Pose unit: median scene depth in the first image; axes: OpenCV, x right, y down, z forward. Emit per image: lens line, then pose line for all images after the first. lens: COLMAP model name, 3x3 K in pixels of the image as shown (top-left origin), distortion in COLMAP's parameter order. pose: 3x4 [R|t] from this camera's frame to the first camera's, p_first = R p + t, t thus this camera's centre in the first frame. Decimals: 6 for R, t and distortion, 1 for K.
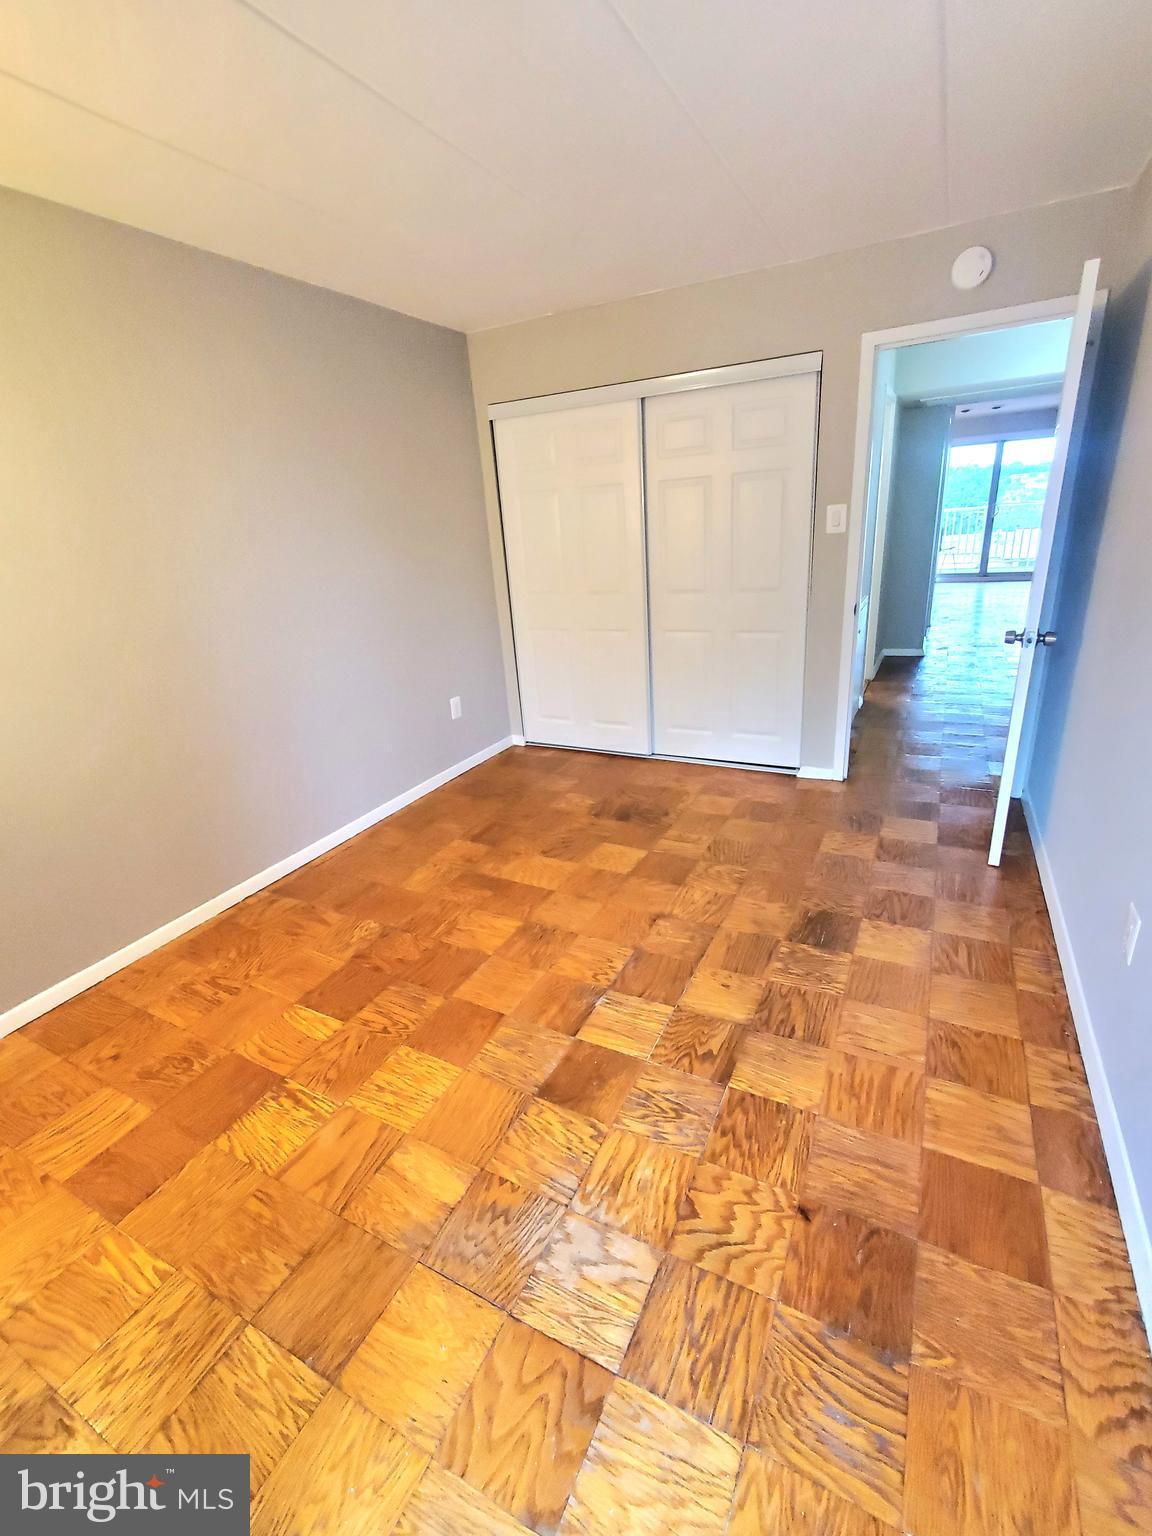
lens RADIAL K [[670.6, 0, 576.0], [0, 670.6, 768.0], [0, 0, 1]] dist [0.000347, -0.000008]
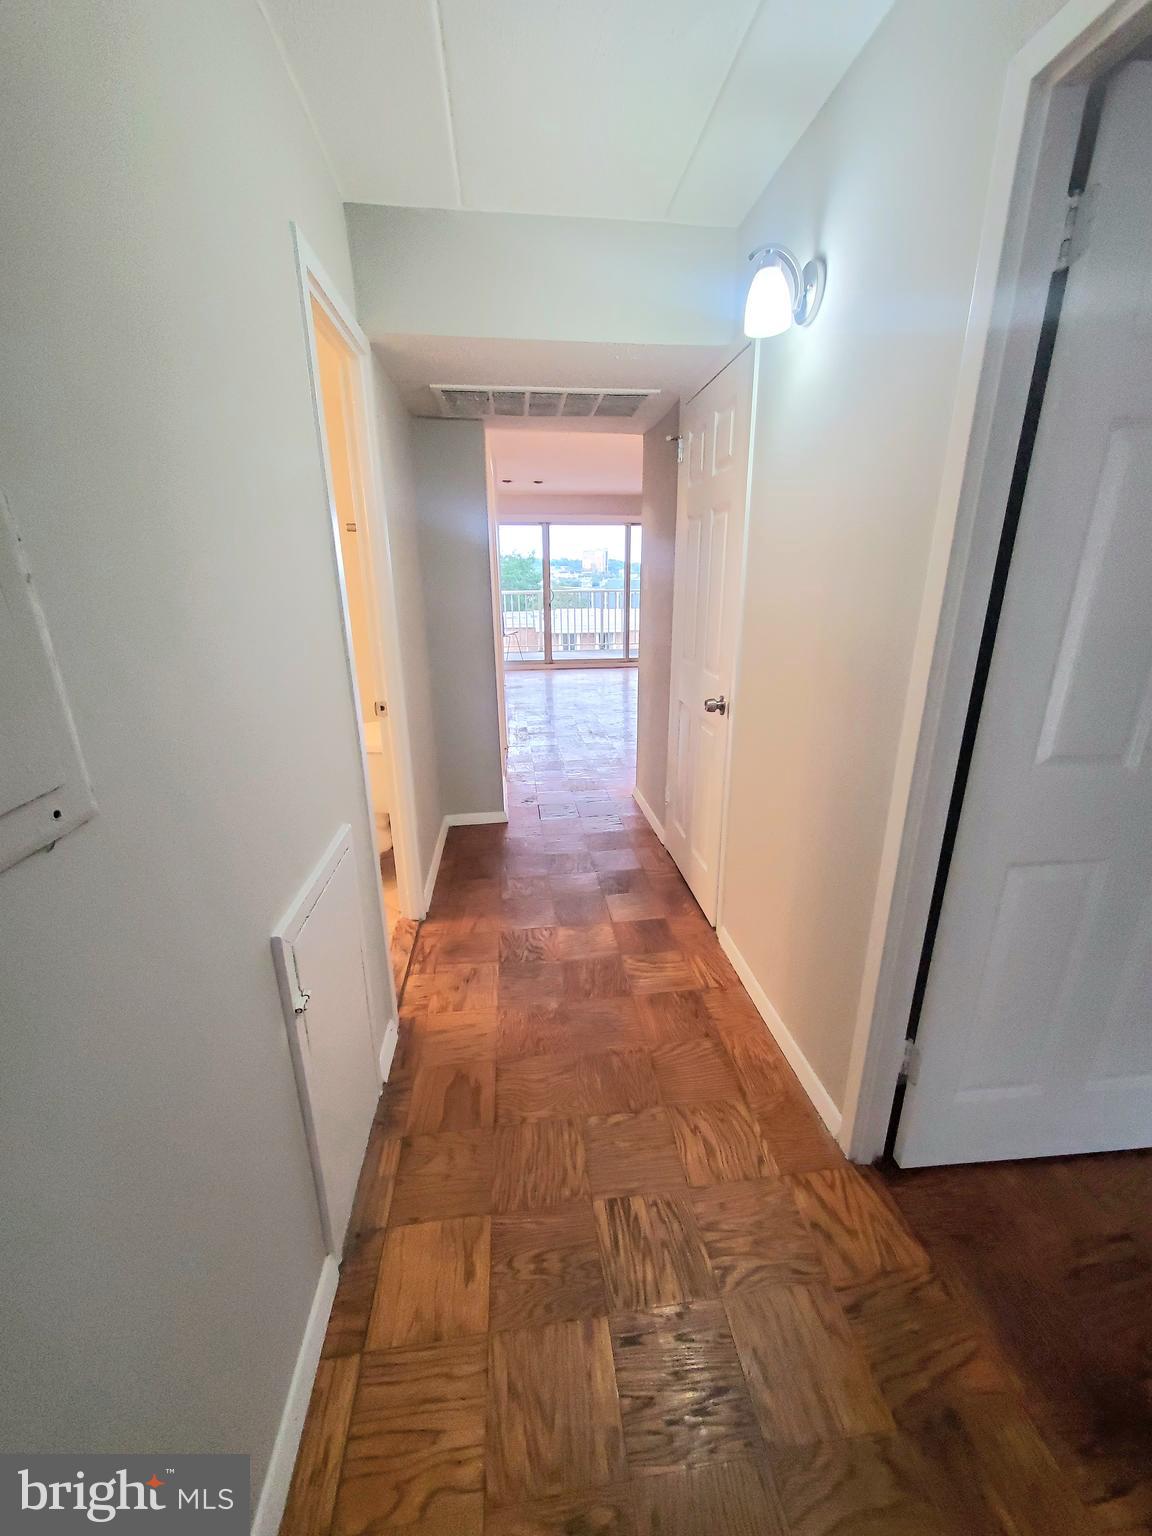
lens RADIAL K [[615.8, 0, 576.0], [0, 615.8, 768.0], [0, 0, 1]] dist [-0.001091, -0.000229]
pose [[0.827433, -0.108036, 0.551074, 0.167441], [0.148306, 0.988520, -0.028883, -0.126647], [-0.541627, 0.105626, 0.833956, 0.309923]]
